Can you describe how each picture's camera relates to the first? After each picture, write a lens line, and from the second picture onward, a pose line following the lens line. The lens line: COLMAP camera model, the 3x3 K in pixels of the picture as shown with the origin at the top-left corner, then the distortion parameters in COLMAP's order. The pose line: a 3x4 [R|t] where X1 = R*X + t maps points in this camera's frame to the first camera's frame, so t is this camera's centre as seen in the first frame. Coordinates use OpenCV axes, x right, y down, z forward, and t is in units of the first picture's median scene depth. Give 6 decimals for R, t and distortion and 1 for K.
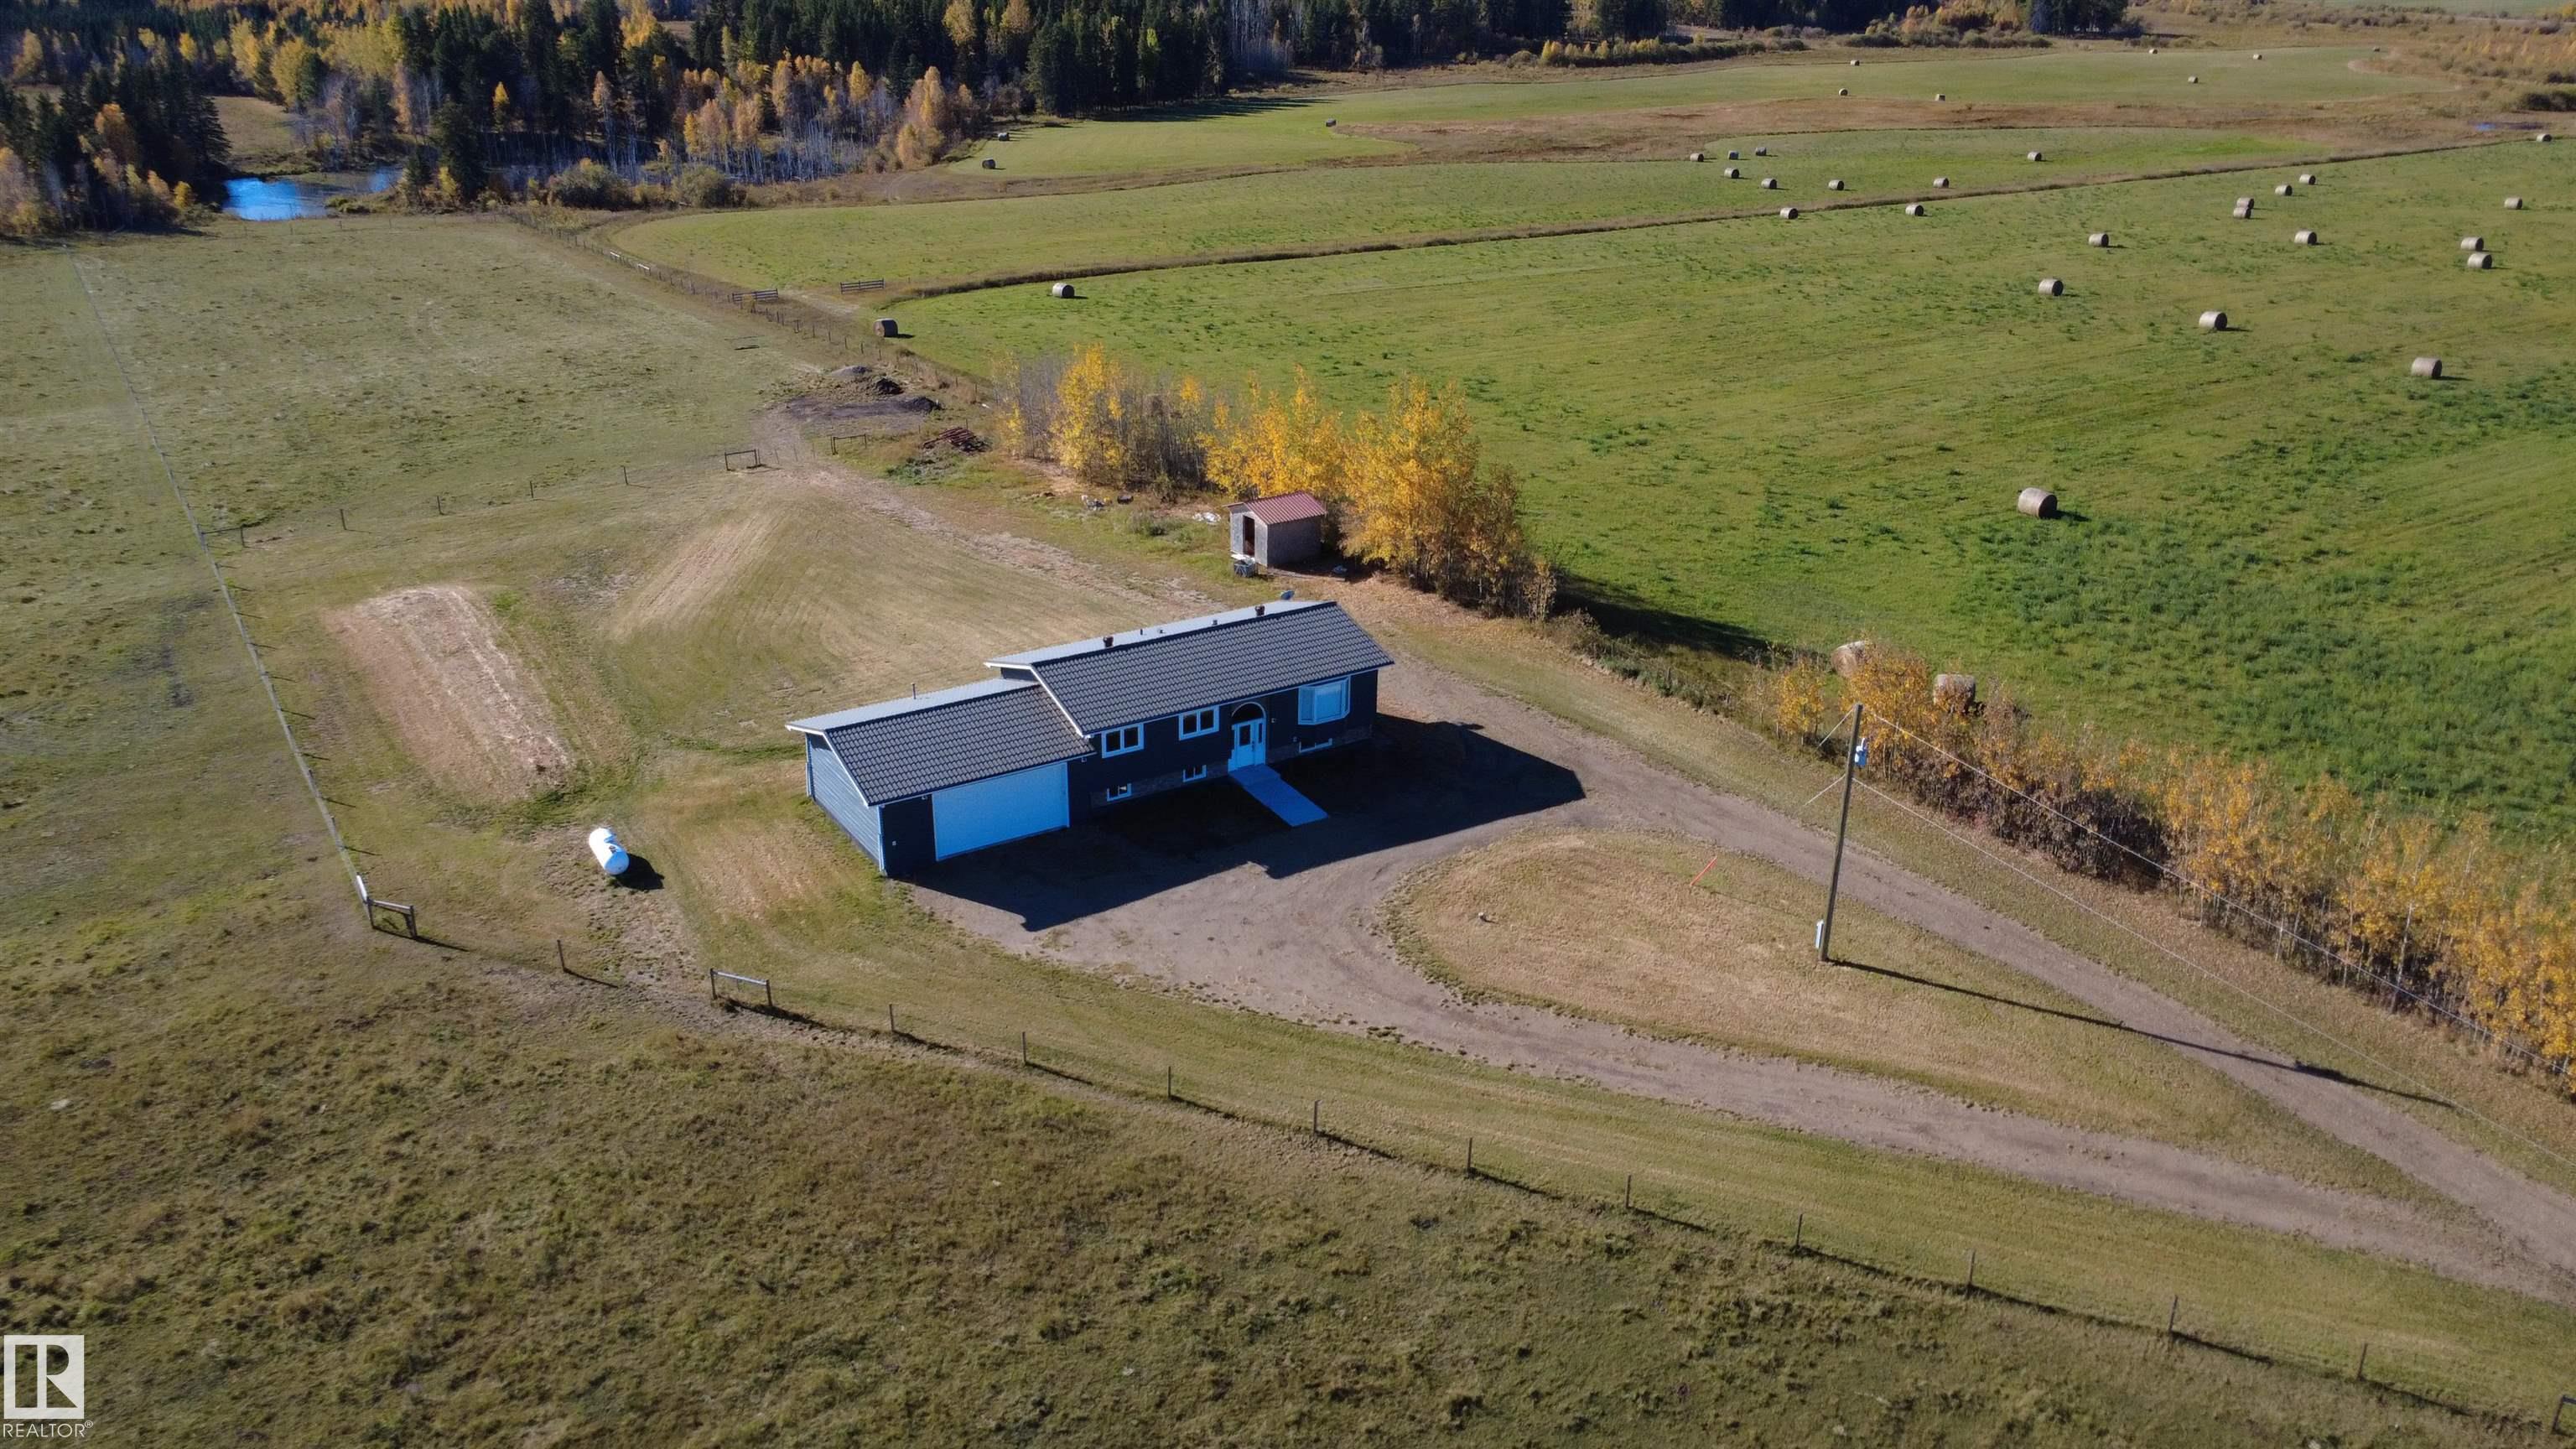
lens RADIAL K [[1920.4, 0, 1286.5], [0, 1920.4, 719.9], [0, 0, 1]] dist [0.012633, -0.014351]
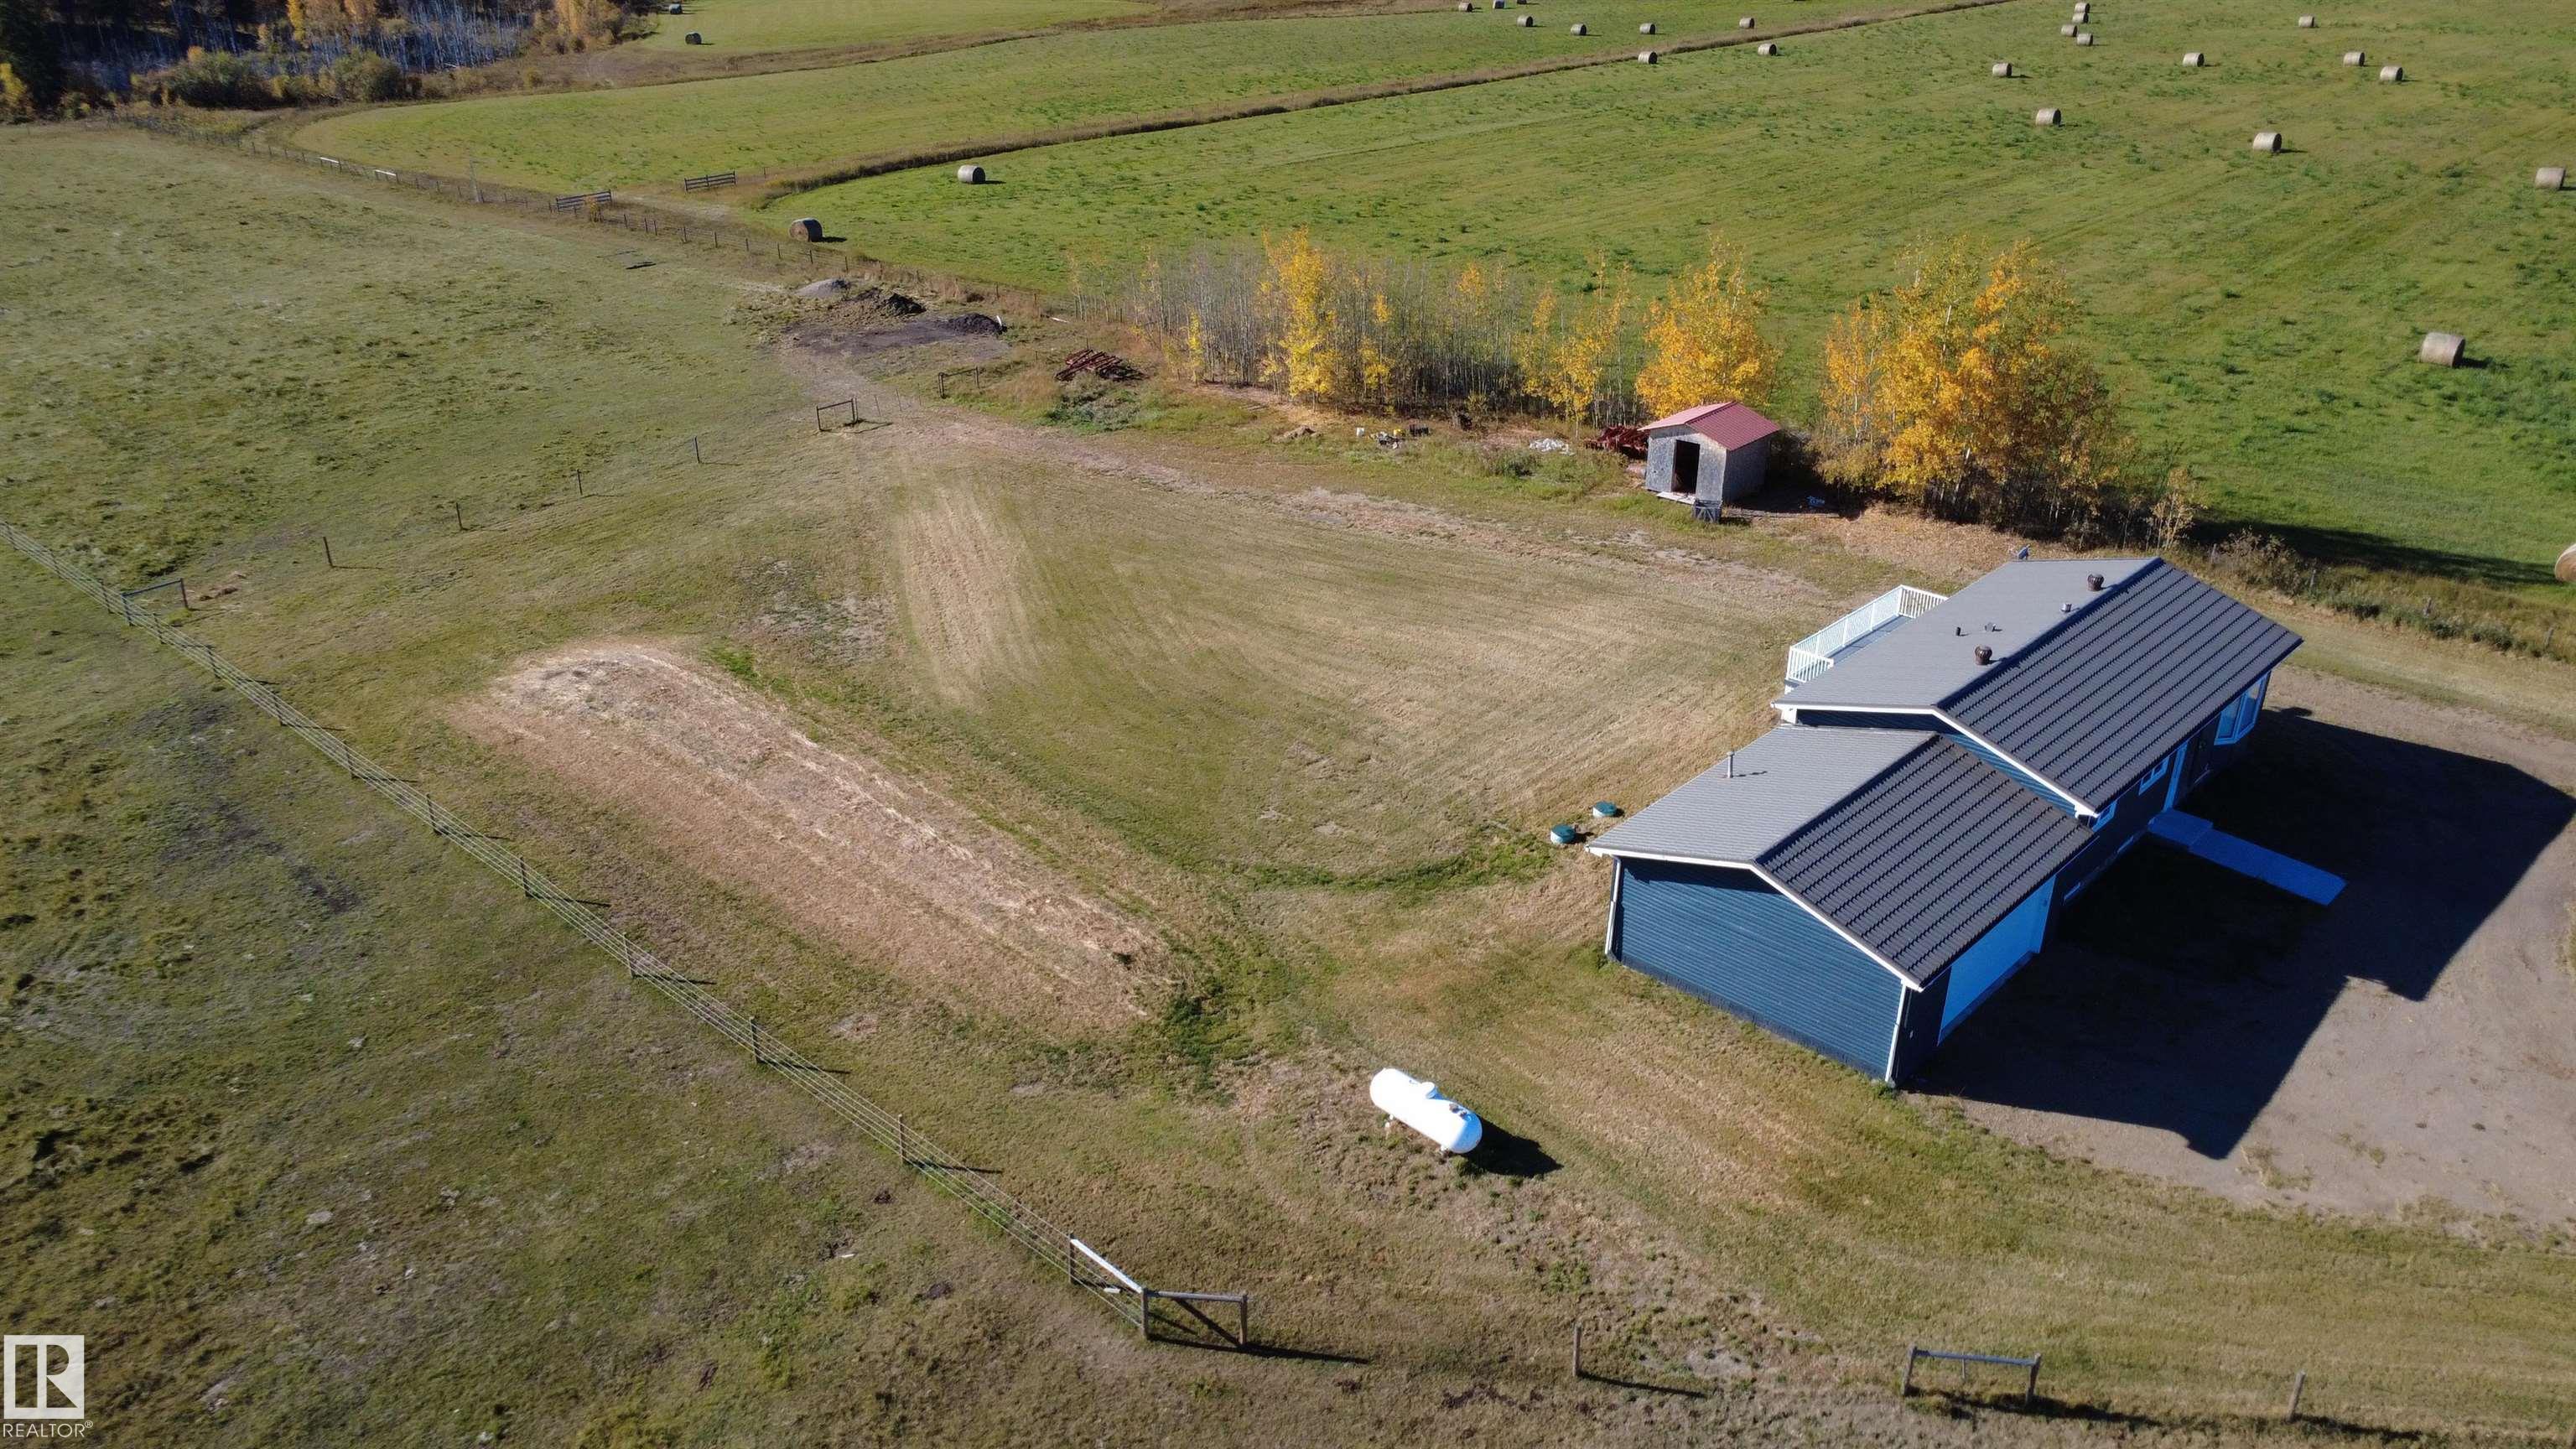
lens RADIAL K [[1920.4, 0, 1281.1], [0, 1920.4, 726.5], [0, 0, 1]] dist [0.012633, -0.014351]
pose [[0.971093, -0.110498, 0.211585, -0.310653], [0.097957, 0.992803, 0.068895, -0.056754], [-0.217675, -0.046177, 0.974928, 0.273291]]
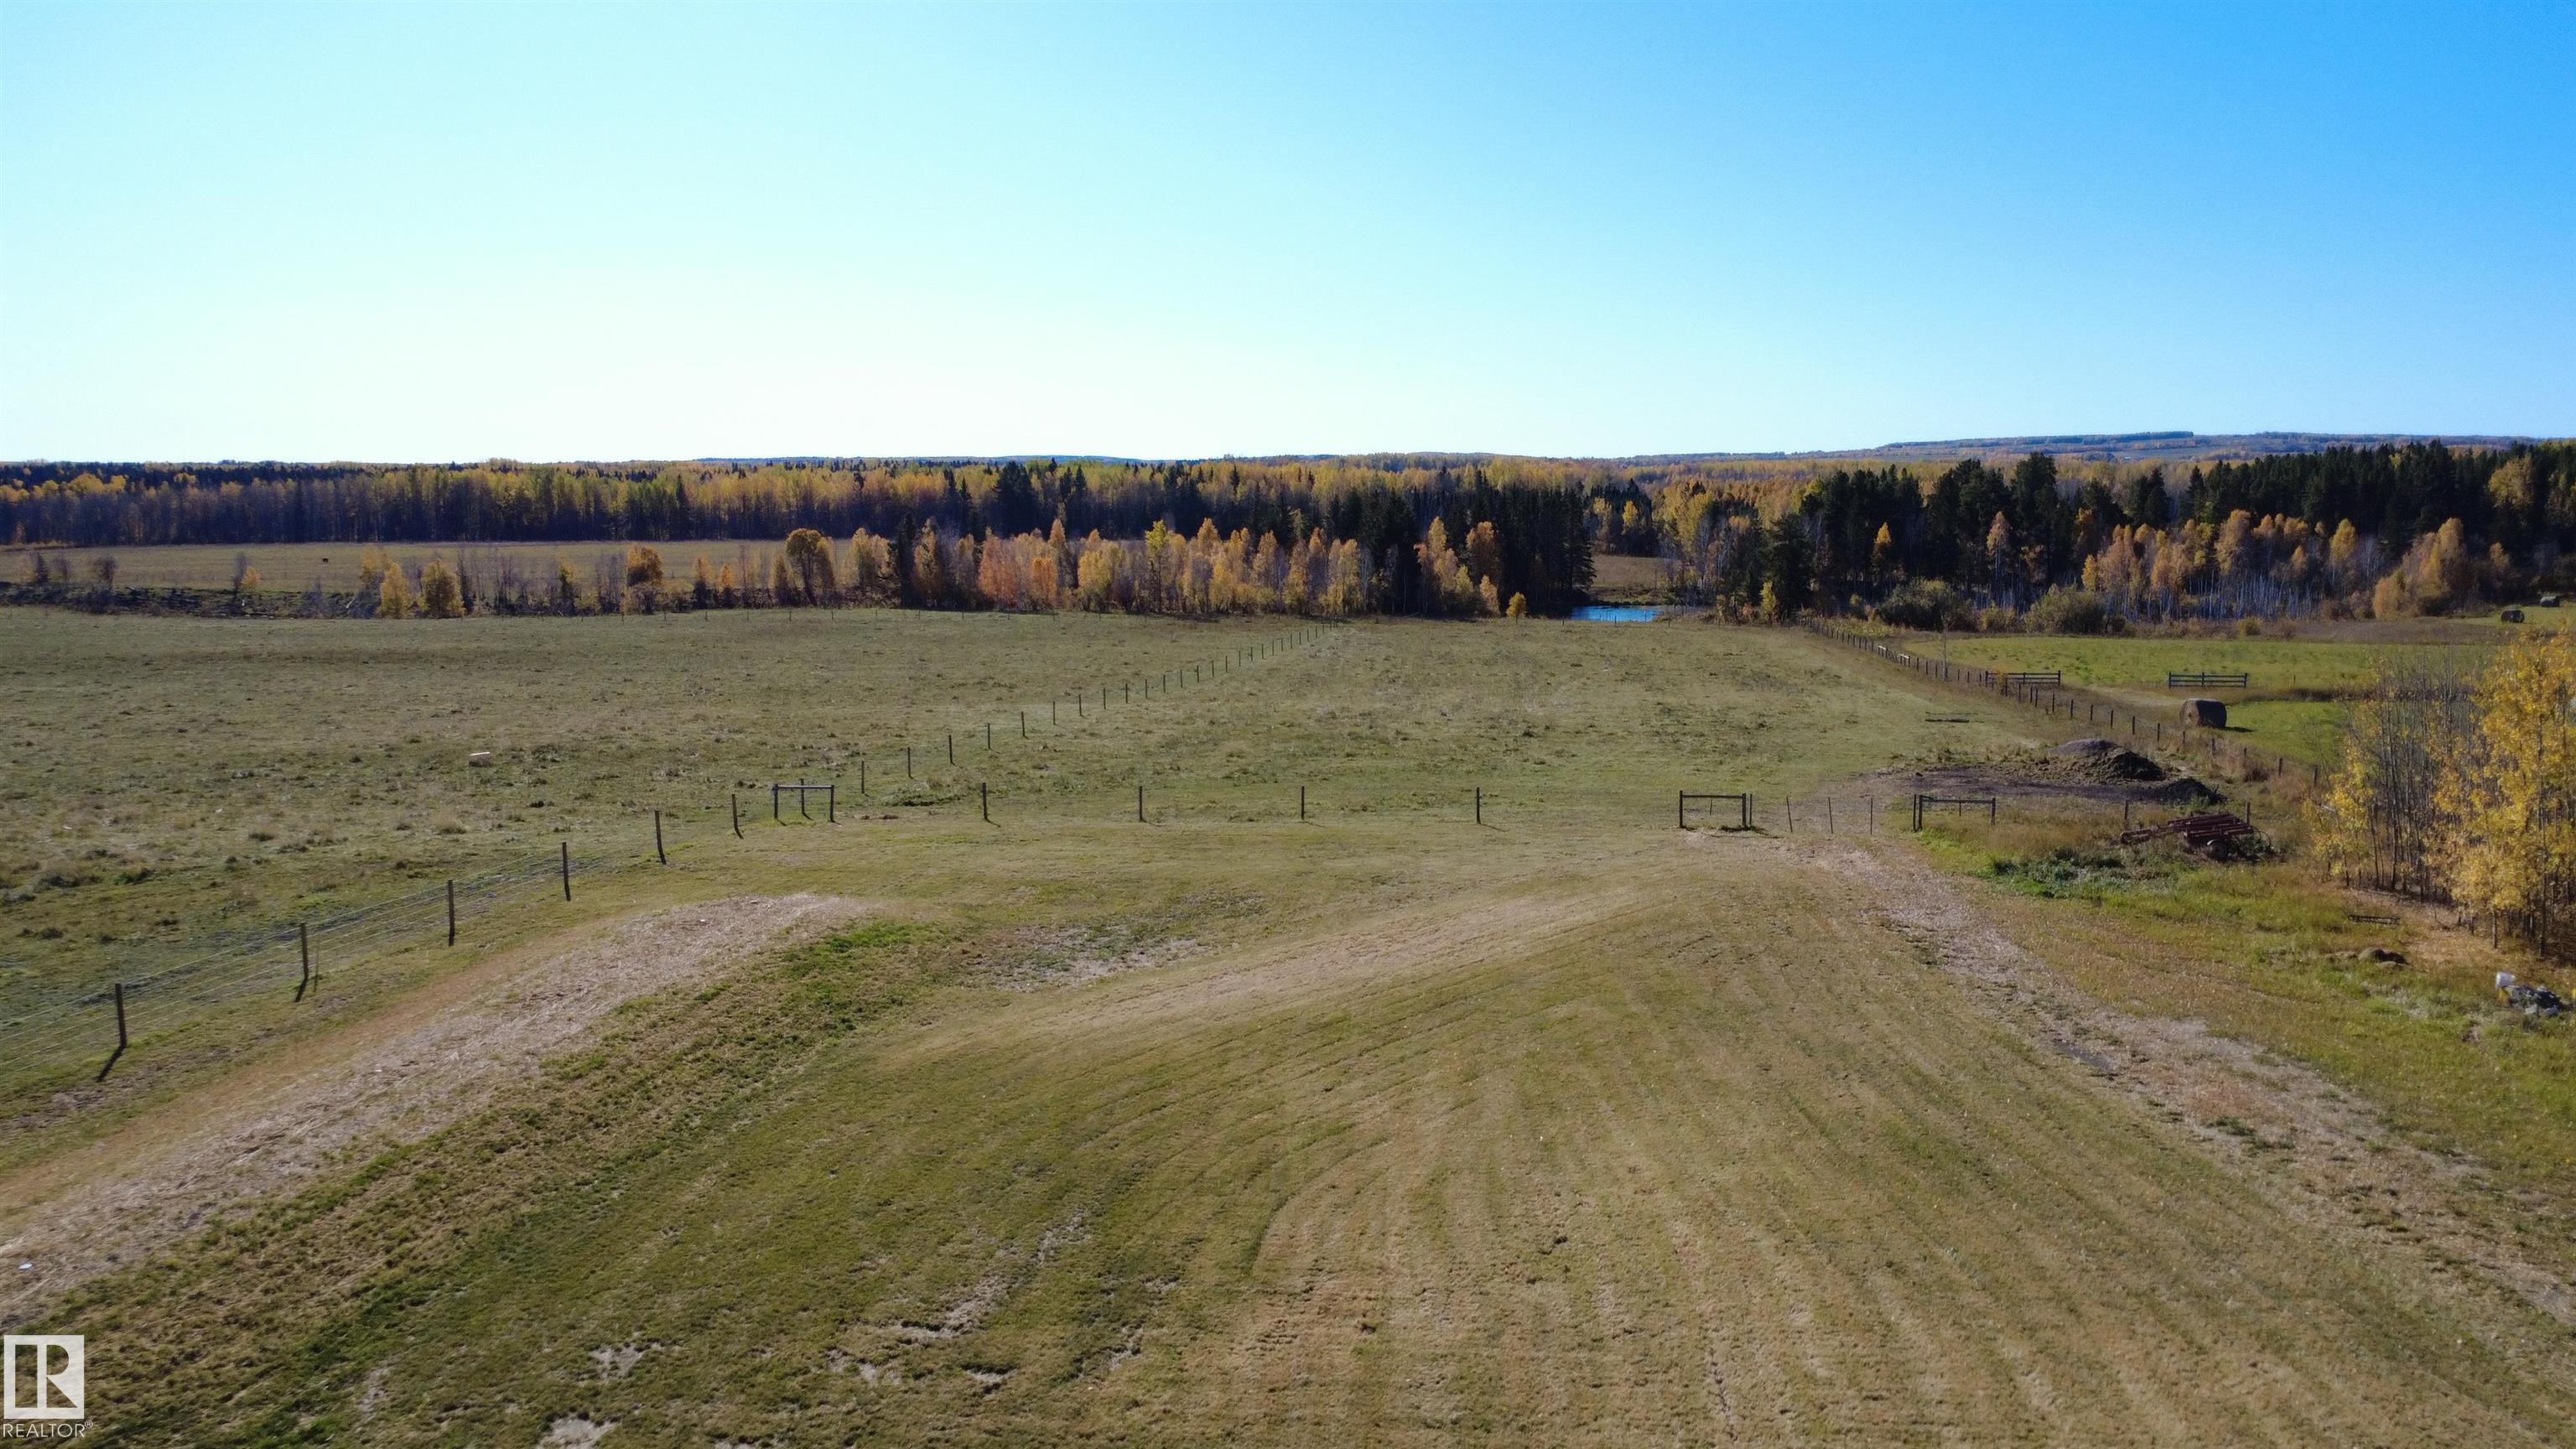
lens RADIAL K [[1920.4, 0, 1266.3], [0, 1920.4, 717.7], [0, 0, 1]] dist [0.012633, -0.014351]
pose [[0.736085, 0.070694, -0.673187, -0.041693], [-0.253540, 0.950925, -0.177369, -0.045400], [0.627612, 0.301238, 0.717885, 0.616518]]
